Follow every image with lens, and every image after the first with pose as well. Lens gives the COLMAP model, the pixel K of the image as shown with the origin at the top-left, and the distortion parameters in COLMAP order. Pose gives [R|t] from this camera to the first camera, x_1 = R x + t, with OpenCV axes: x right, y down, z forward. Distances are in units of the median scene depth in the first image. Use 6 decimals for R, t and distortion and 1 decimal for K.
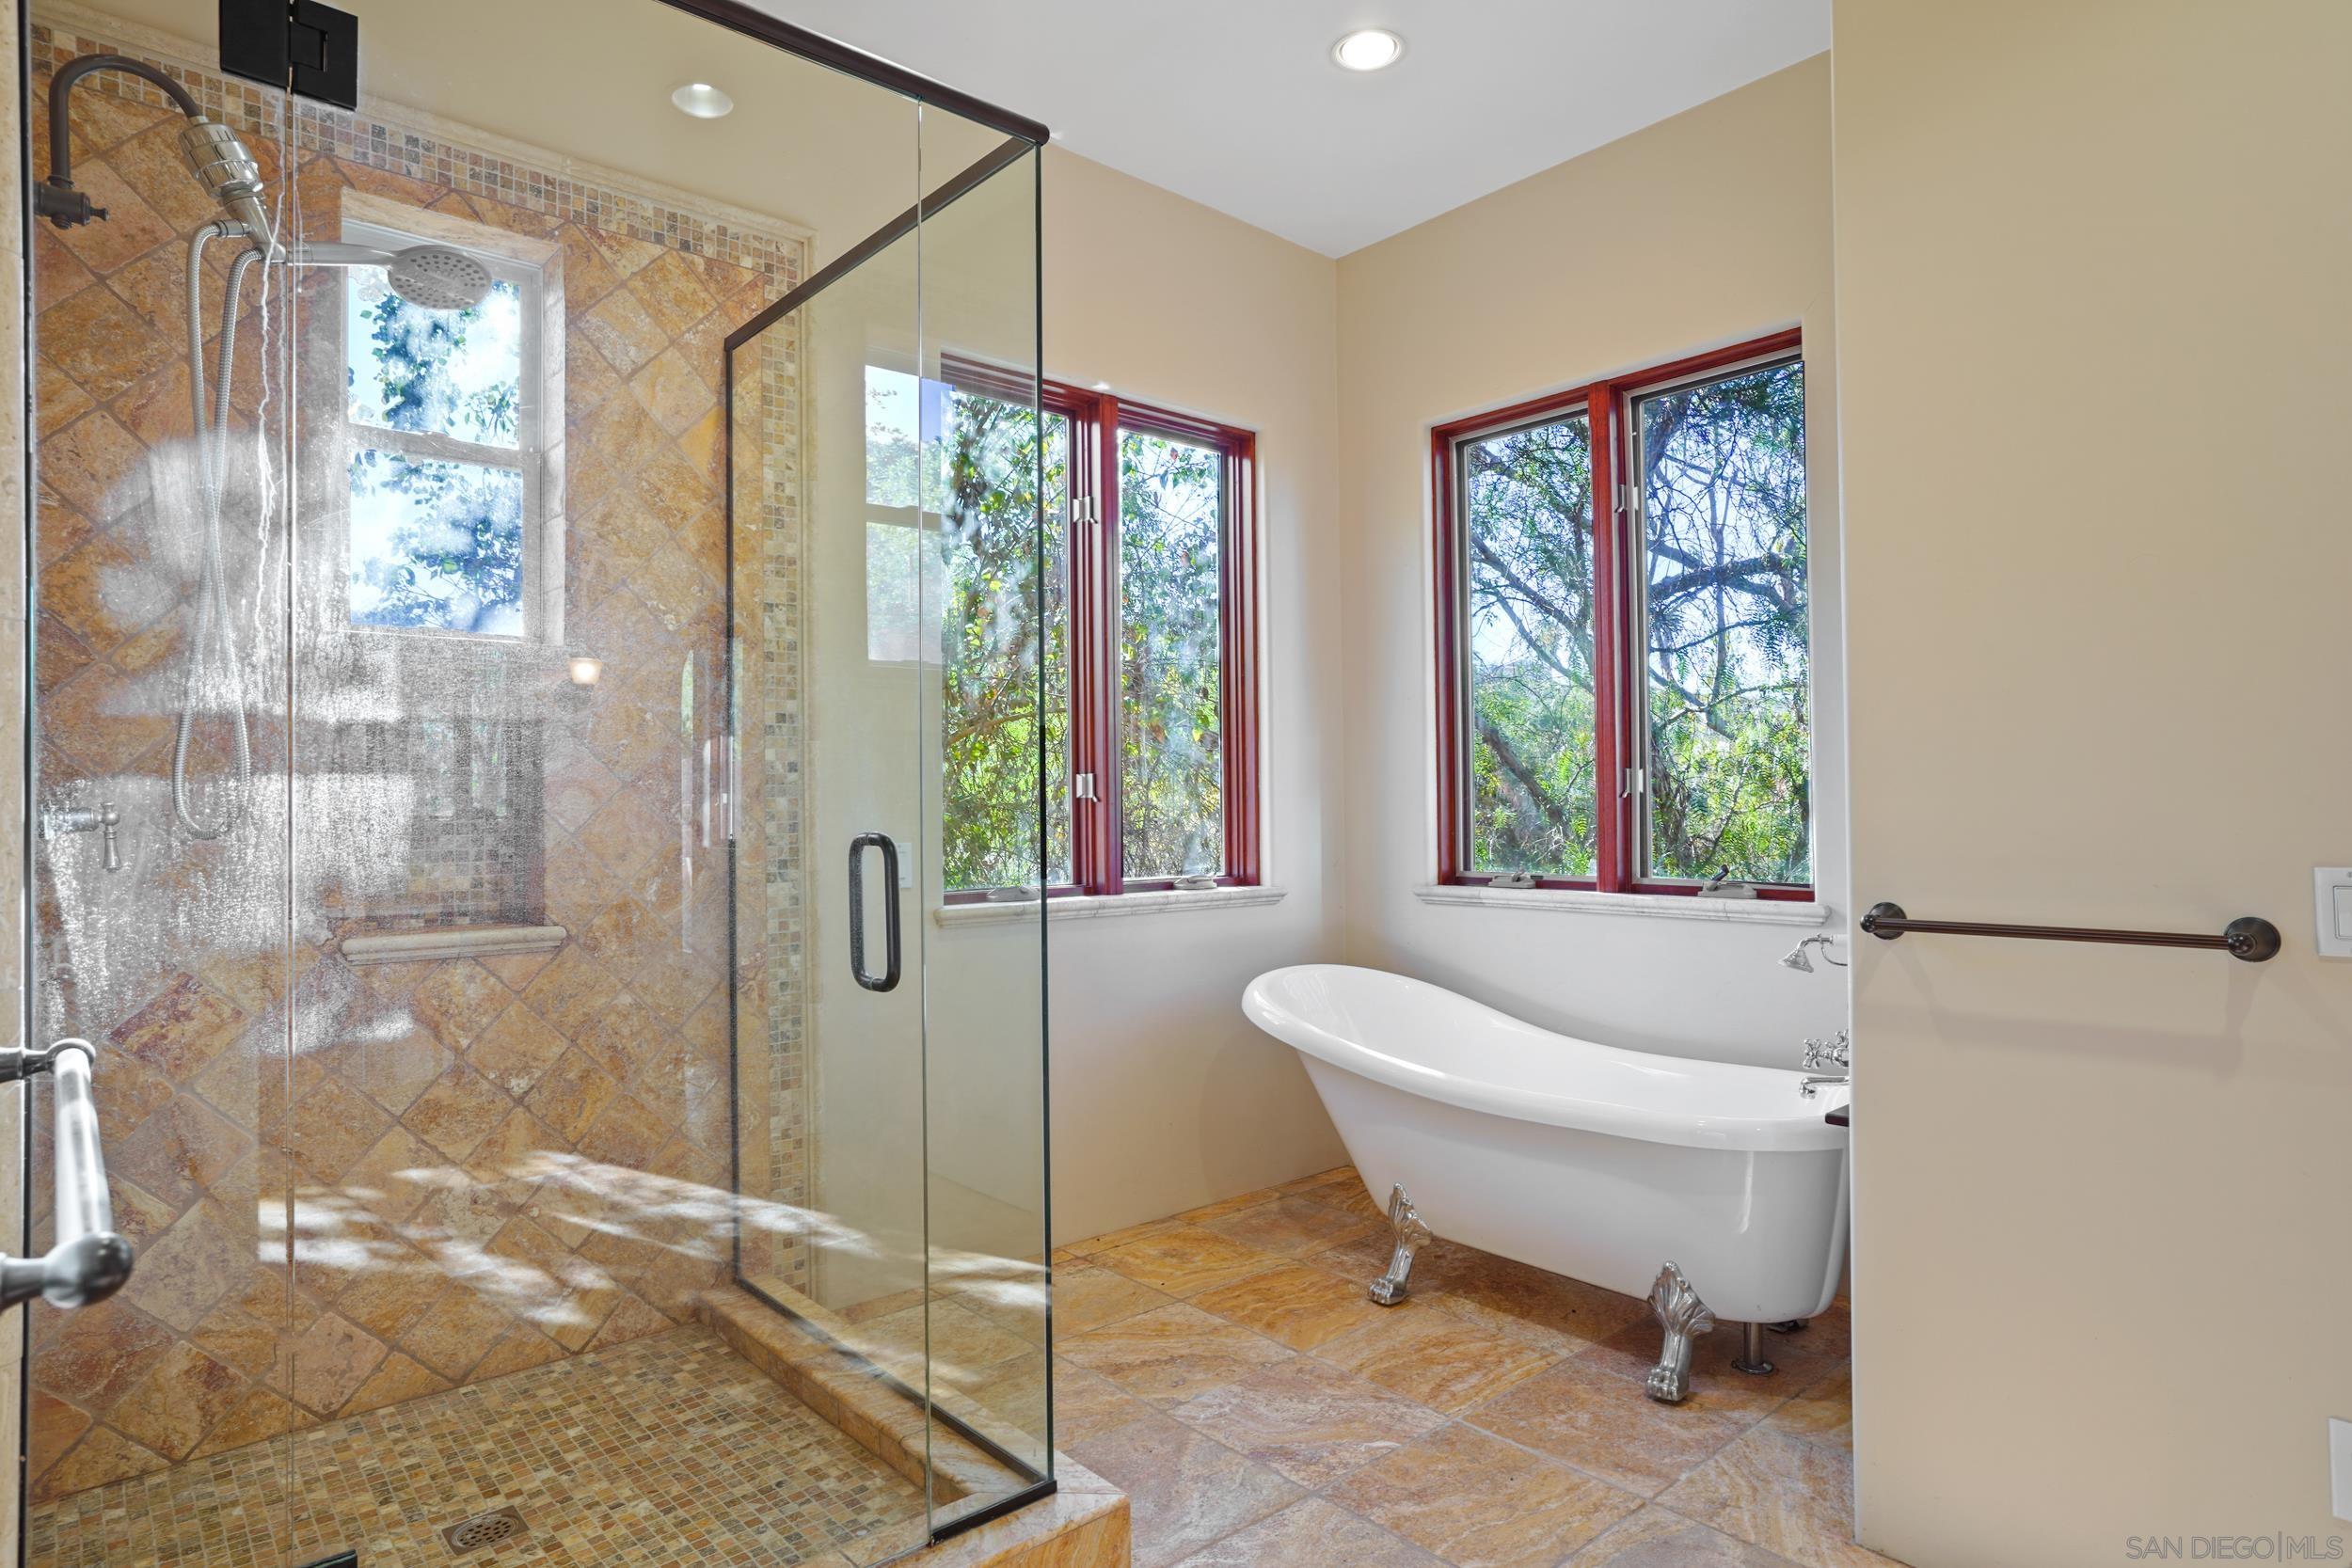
lens RADIAL K [[1309.3, 0, 1164.8], [0, 1309.3, 779.0], [0, 0, 1]] dist [-0.024000, 0.018548]
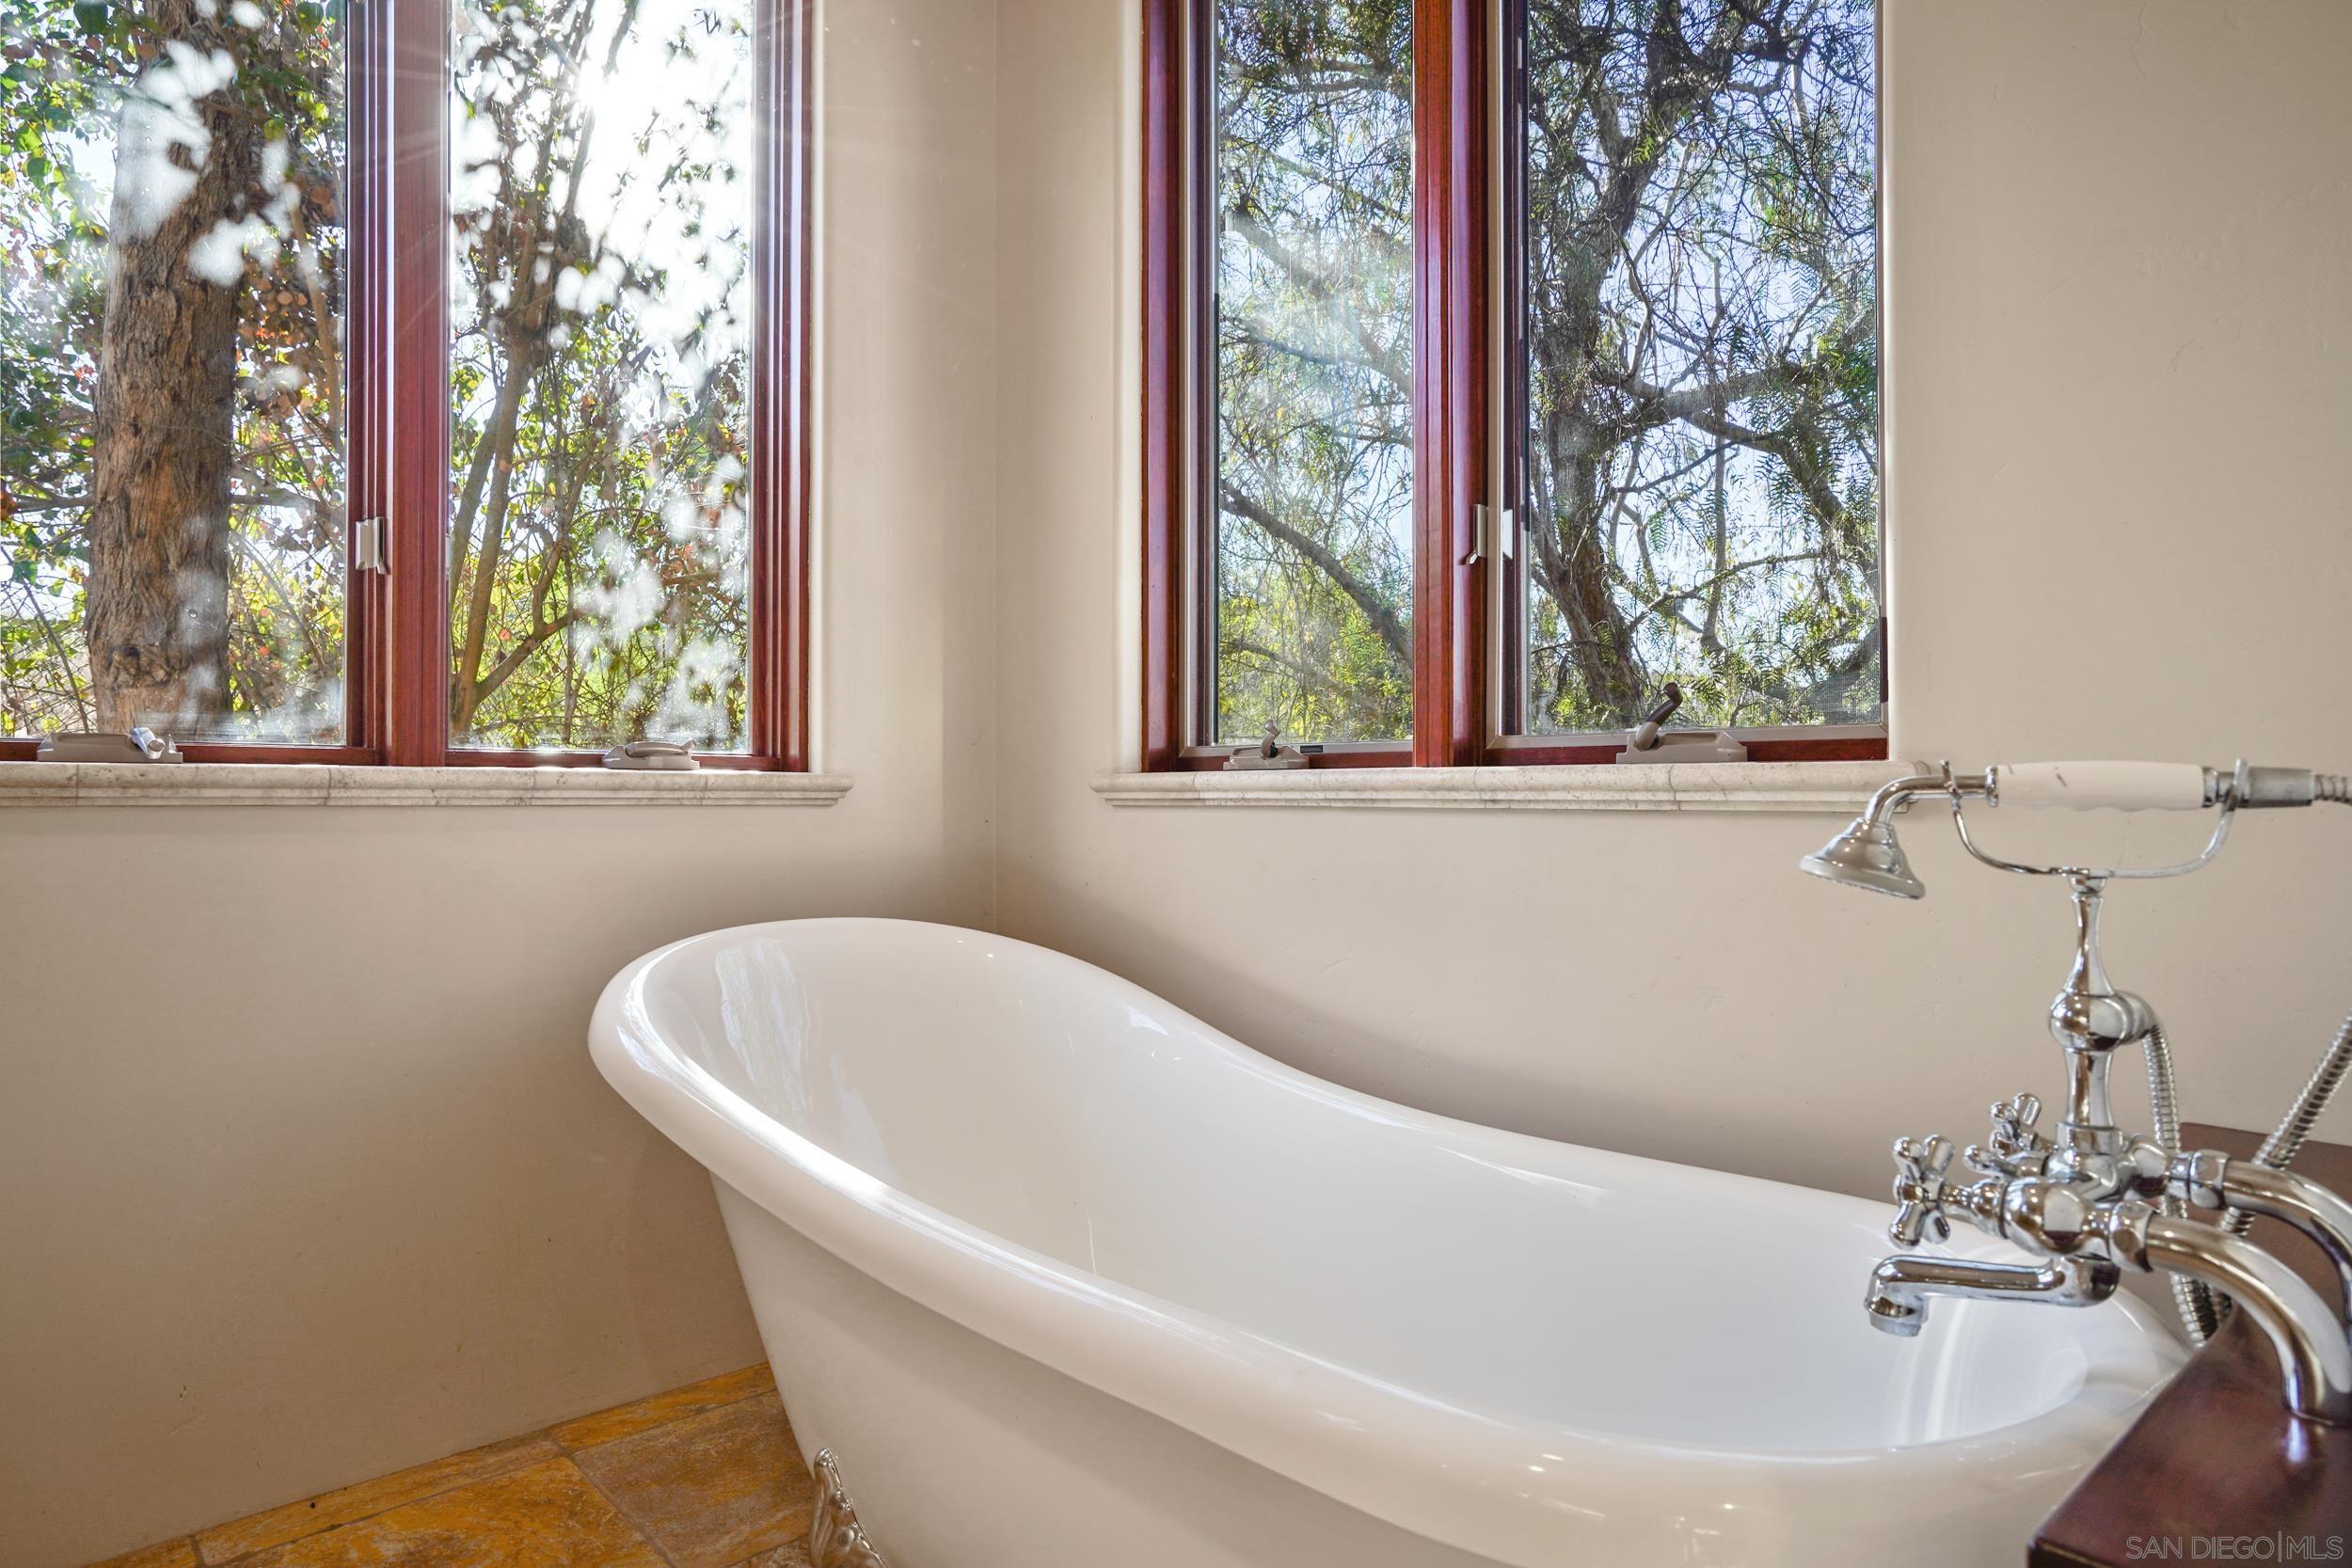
lens RADIAL K [[1346.3, 0, 1186.9], [0, 1346.3, 796.5], [0, 0, 1]] dist [-0.016103, 0.008766]
pose [[0.999718, 0.010559, 0.021252, 0.236321], [-0.010952, 0.999770, 0.018450, 0.087999], [-0.021052, -0.018678, 0.999604, 0.508630]]
